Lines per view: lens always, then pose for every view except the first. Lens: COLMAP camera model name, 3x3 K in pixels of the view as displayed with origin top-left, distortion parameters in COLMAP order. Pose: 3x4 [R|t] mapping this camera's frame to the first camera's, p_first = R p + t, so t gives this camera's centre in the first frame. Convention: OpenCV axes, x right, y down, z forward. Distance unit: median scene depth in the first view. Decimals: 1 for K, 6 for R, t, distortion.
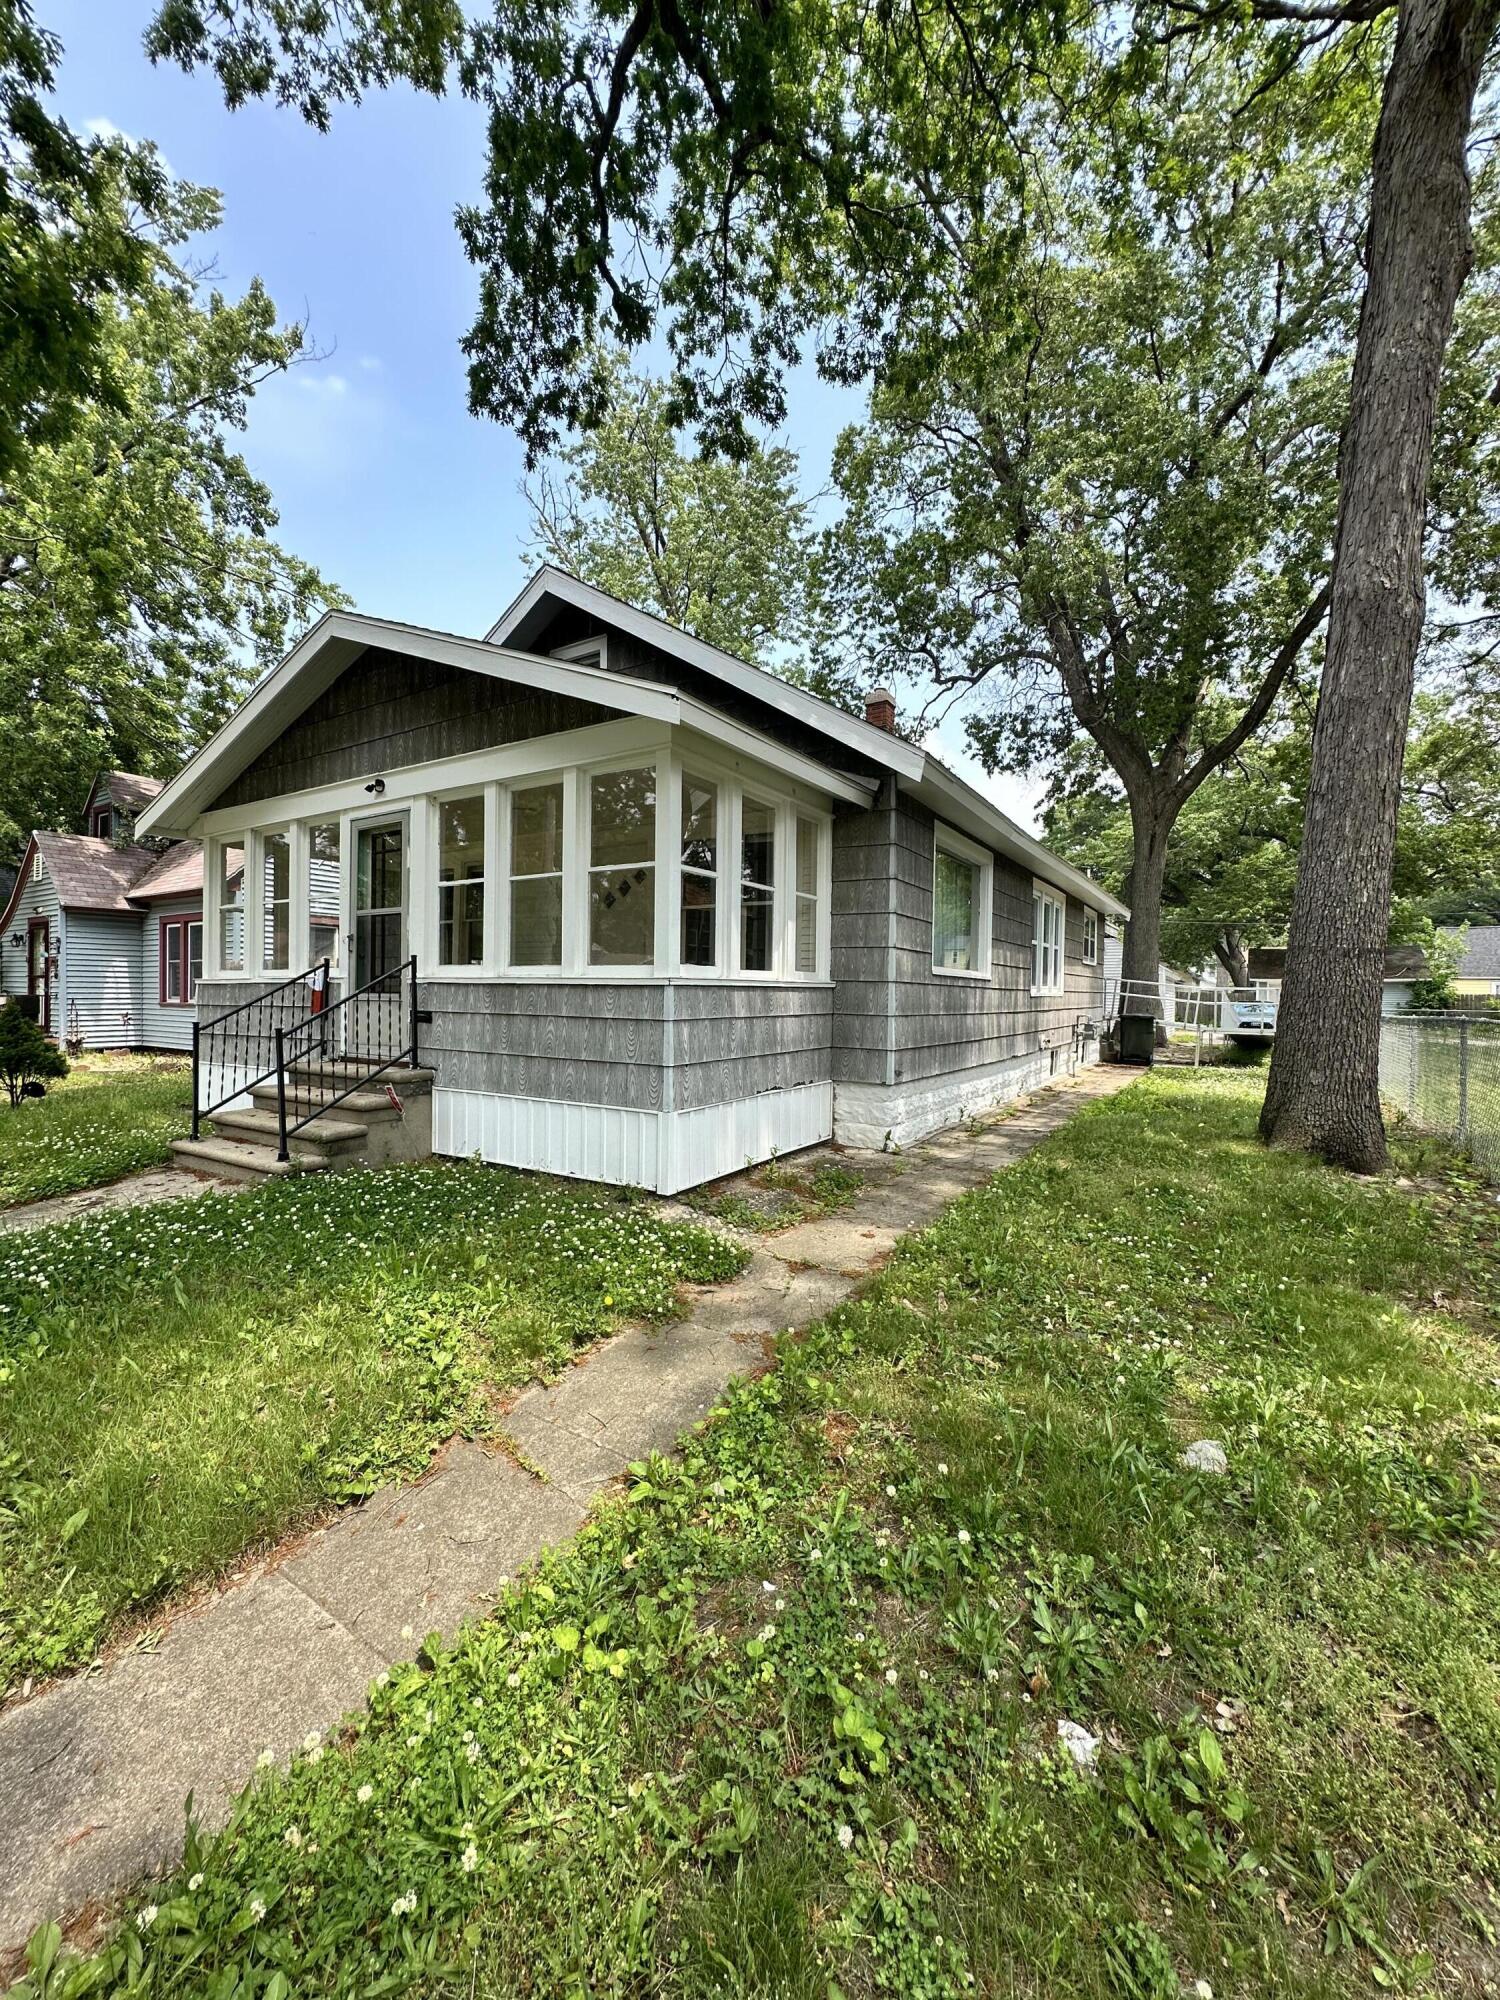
lens RADIAL K [[797.7, 0, 753.2], [0, 797.7, 997.5], [0, 0, 1]] dist [-0.001195, 0.000262]
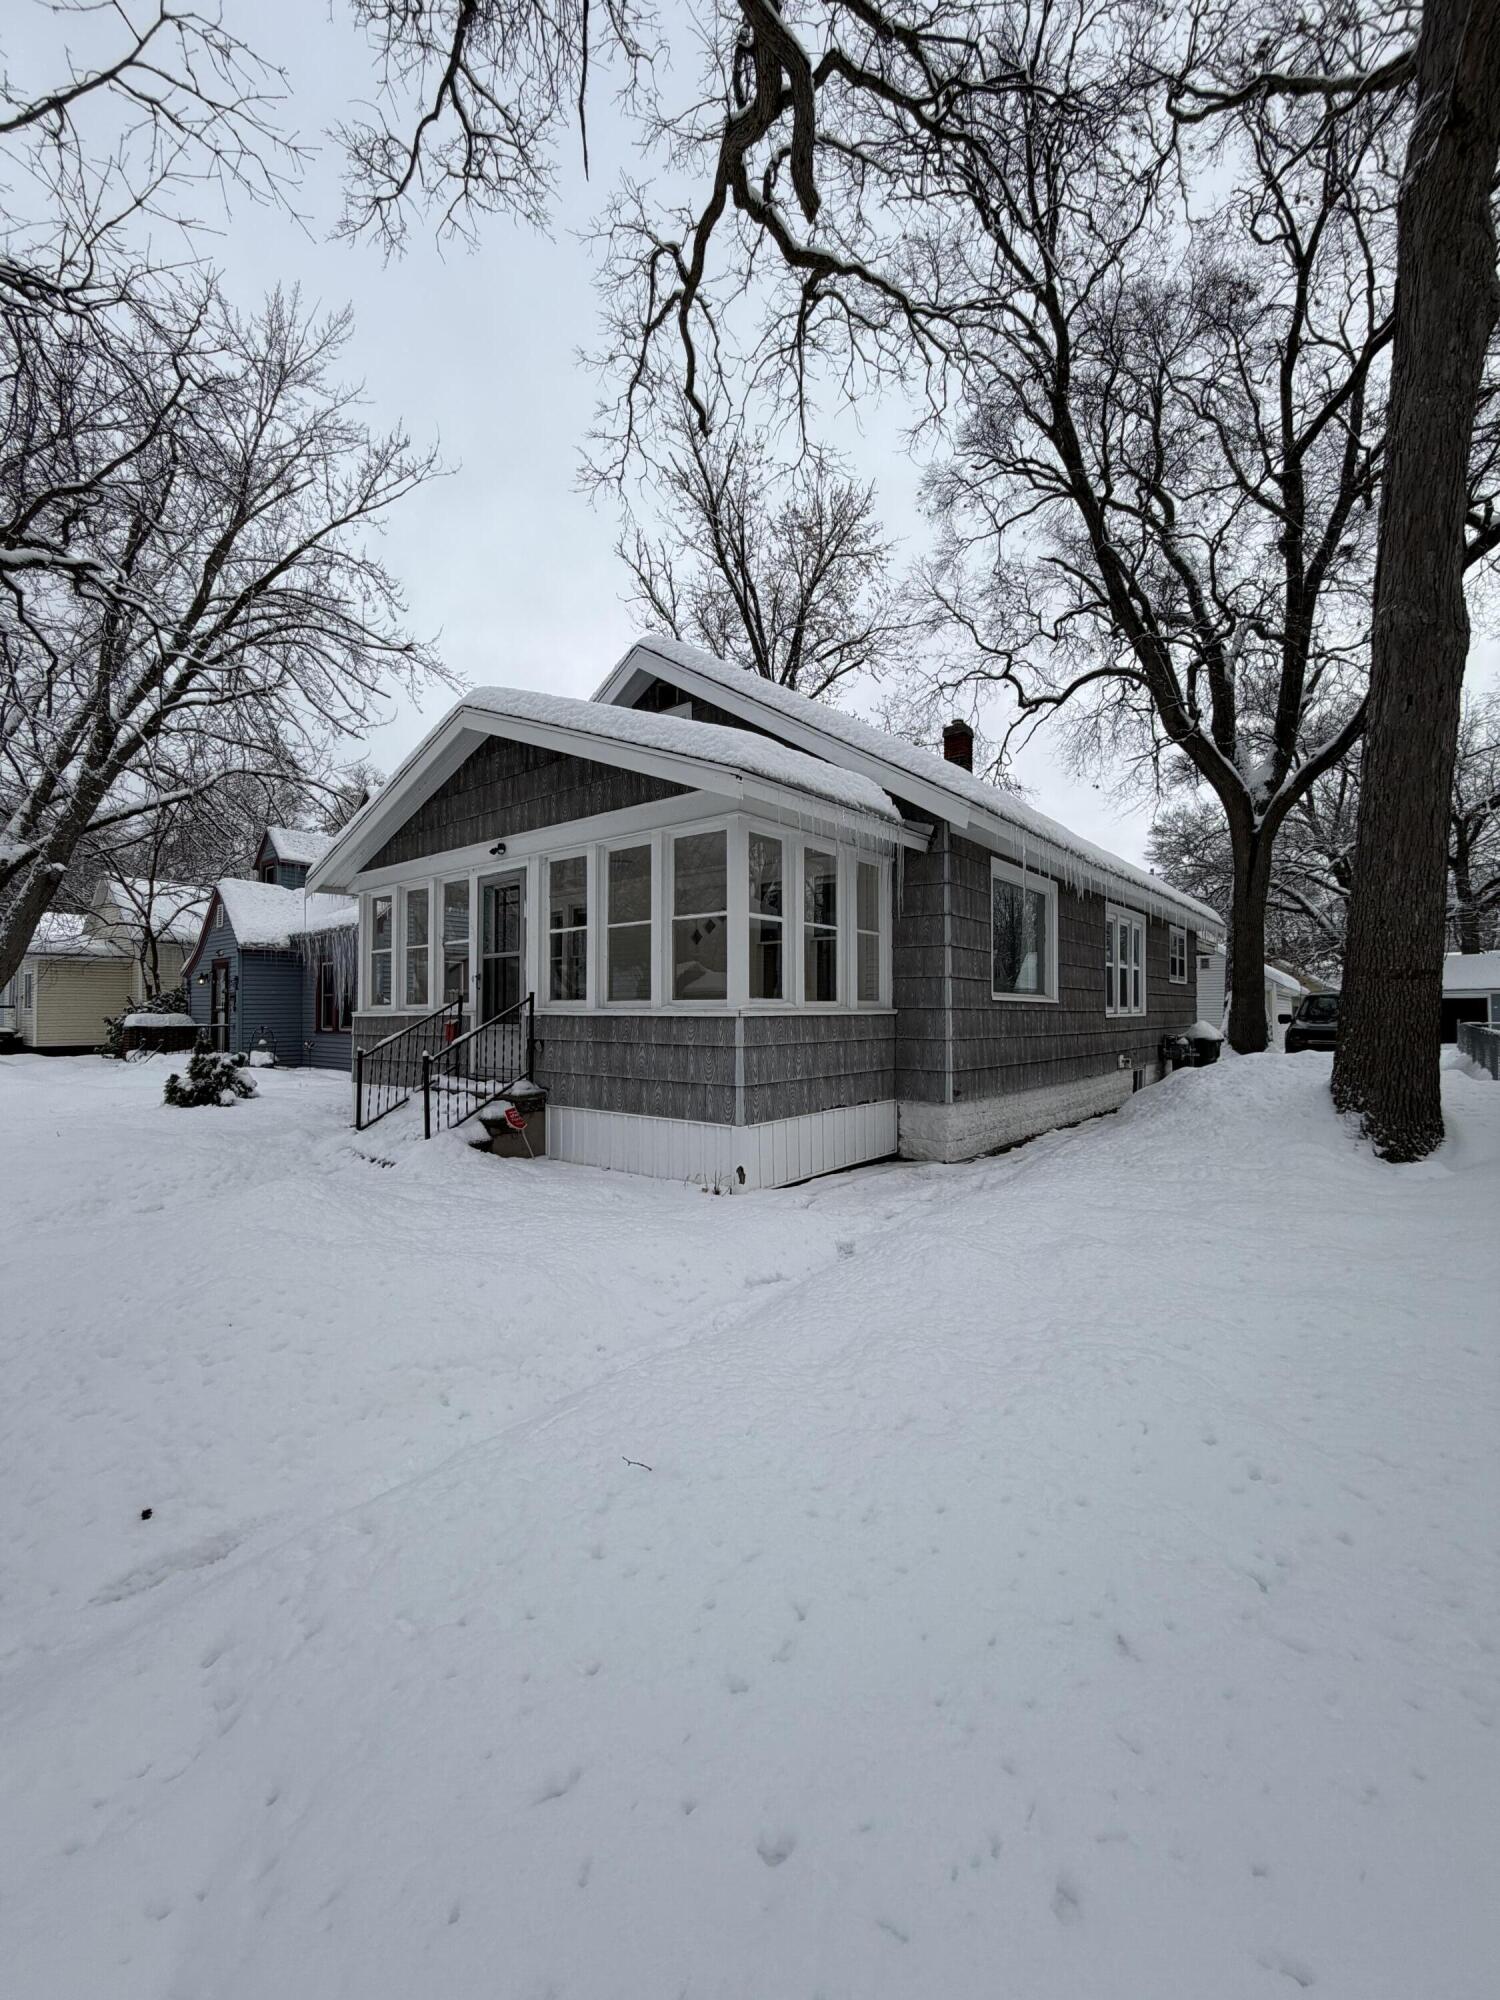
lens RADIAL K [[801.6, 0, 744.9], [0, 801.6, 996.1], [0, 0, 1]] dist [0.018153, 0.000033]
pose [[0.990556, -0.014555, -0.136332, 0.052320], [0.011164, 0.999610, -0.025609, -0.013496], [0.136652, 0.023845, 0.990332, -0.134386]]
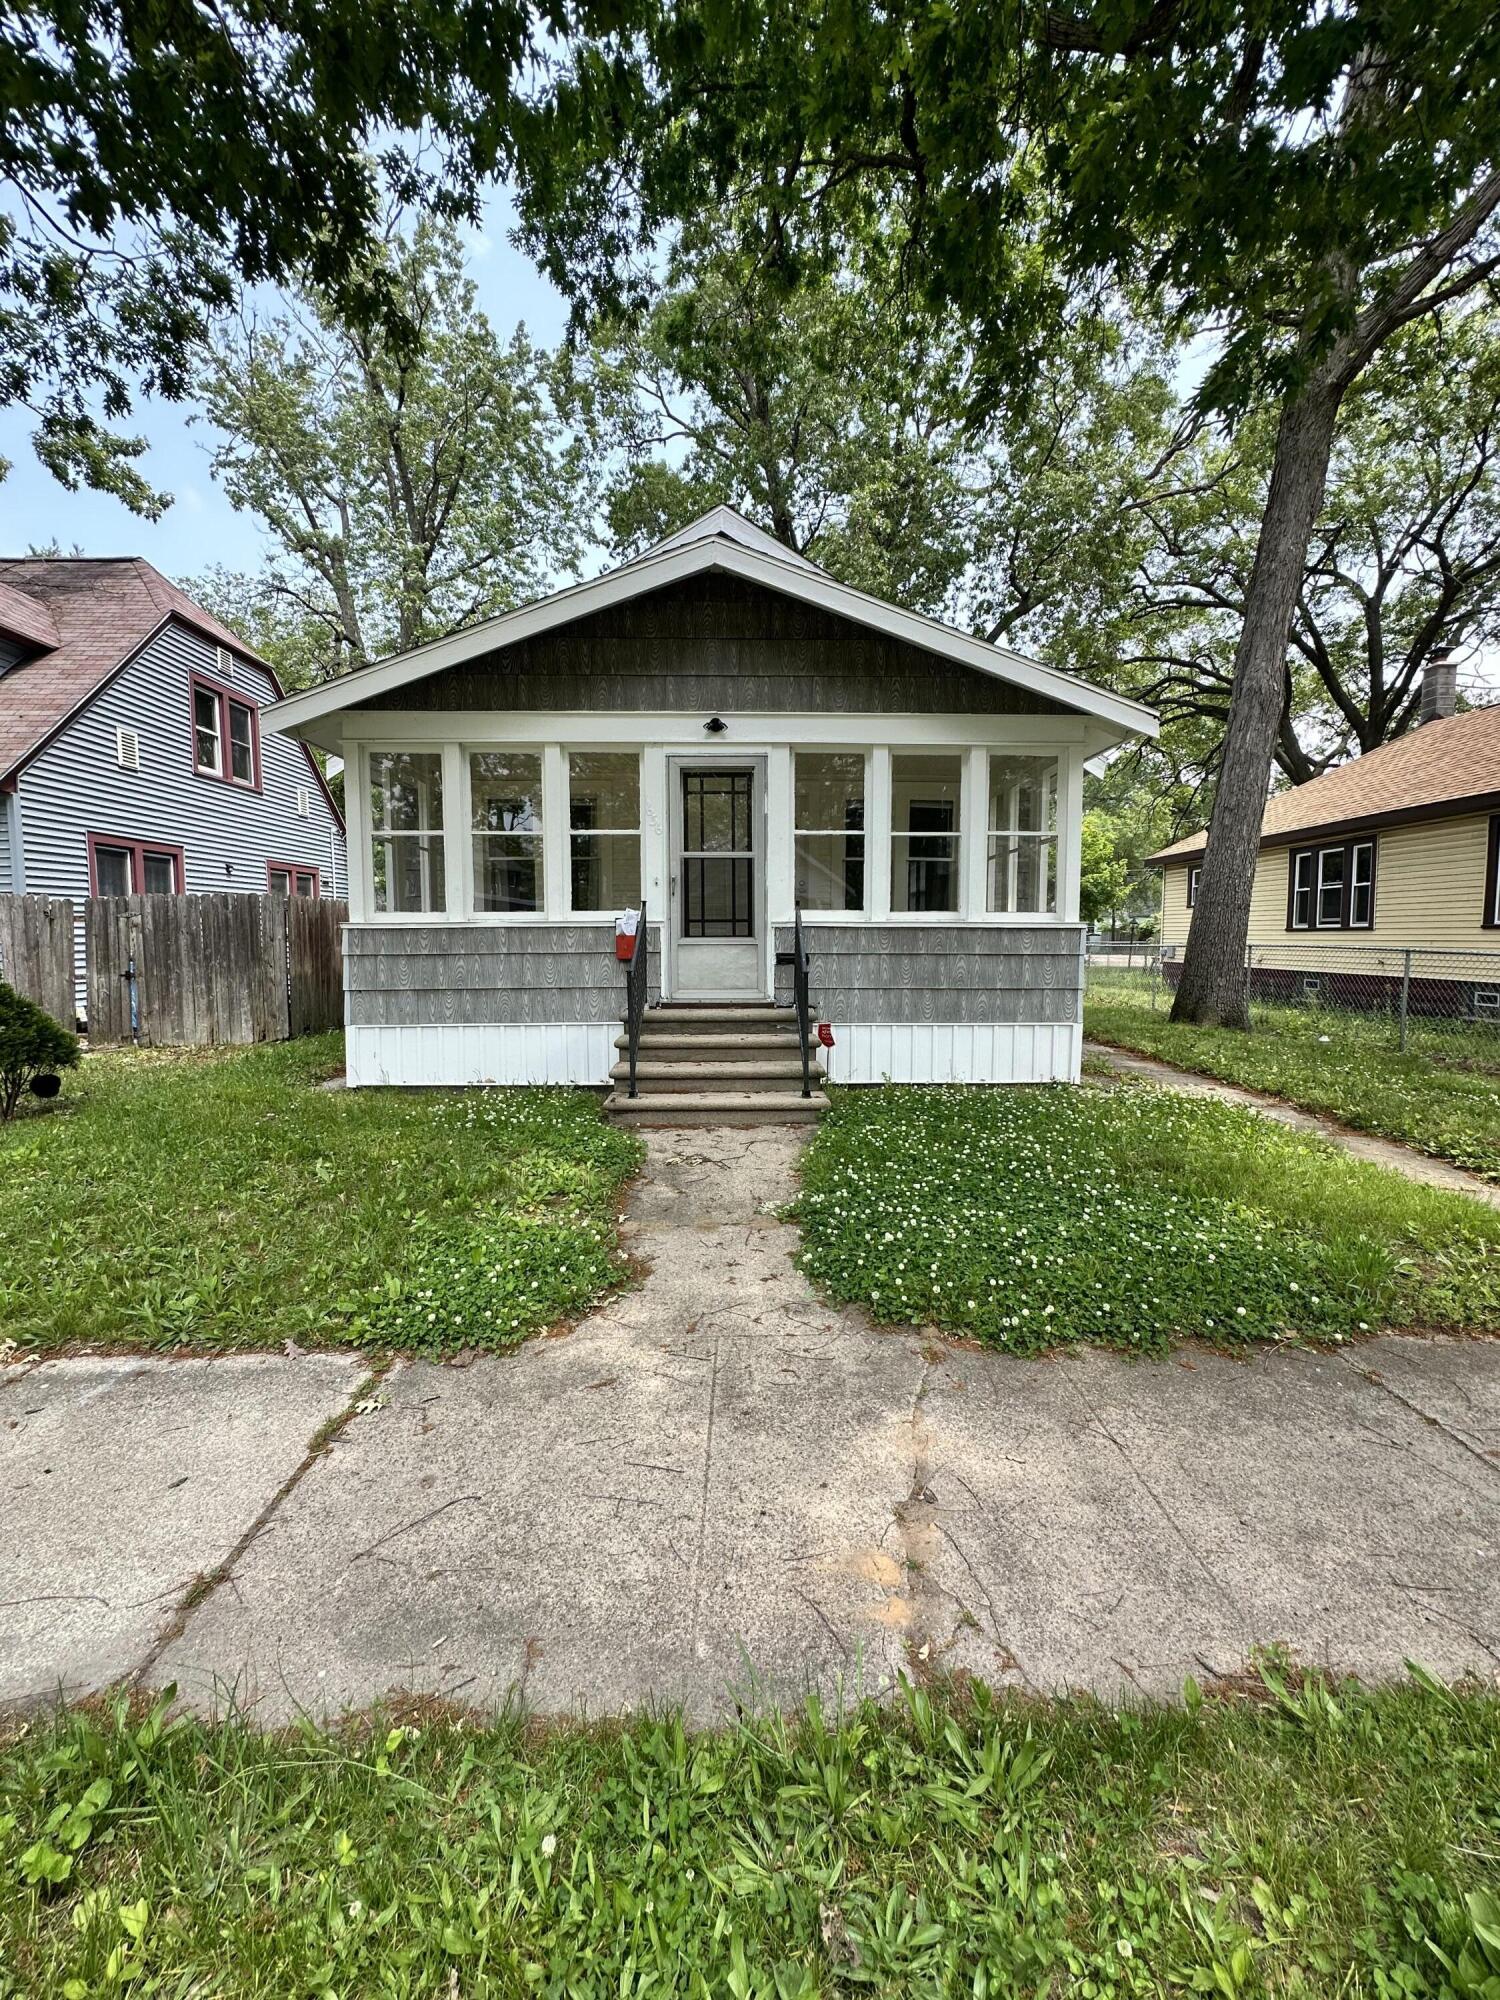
lens RADIAL K [[797.4, 0, 748.2], [0, 797.4, 995.8], [0, 0, 1]] dist [-0.001260, 0.000107]
pose [[0.837613, -0.052820, 0.543704, -1.015633], [0.011054, 0.996749, 0.079803, -0.011948], [-0.546152, -0.060834, 0.835474, 0.142732]]
